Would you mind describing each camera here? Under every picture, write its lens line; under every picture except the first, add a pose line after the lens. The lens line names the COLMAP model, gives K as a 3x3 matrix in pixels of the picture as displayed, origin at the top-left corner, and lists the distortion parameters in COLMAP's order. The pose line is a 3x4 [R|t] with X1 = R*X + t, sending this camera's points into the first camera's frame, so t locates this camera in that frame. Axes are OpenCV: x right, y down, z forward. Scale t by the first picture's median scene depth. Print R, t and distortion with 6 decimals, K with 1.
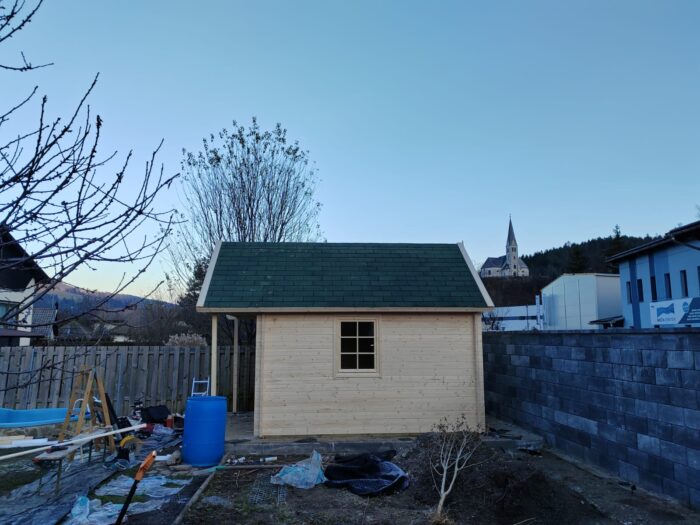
lens RADIAL K [[537.7, 0, 350.0], [0, 537.7, 262.5], [0, 0, 1]] dist [0.003471, 0.002430]
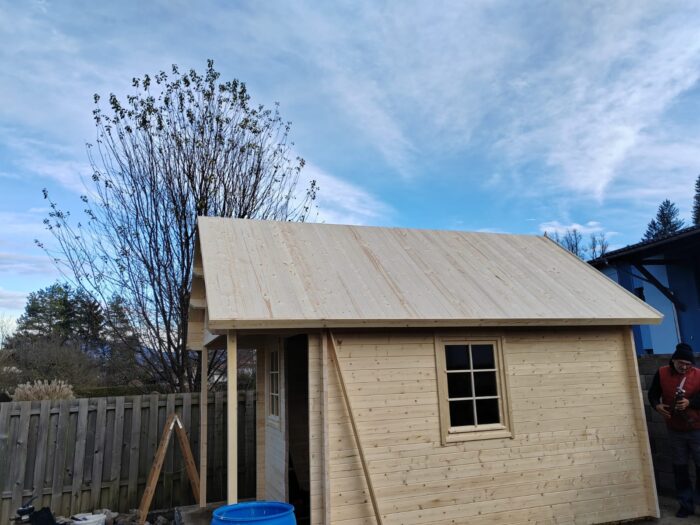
lens RADIAL K [[537.7, 0, 350.0], [0, 537.7, 262.5], [0, 0, 1]] dist [0.003471, 0.002430]
pose [[0.962810, 0.022437, 0.269248, -0.280539], [-0.002982, 0.997368, -0.072448, 0.062675], [-0.270164, 0.068950, 0.960342, 0.454893]]
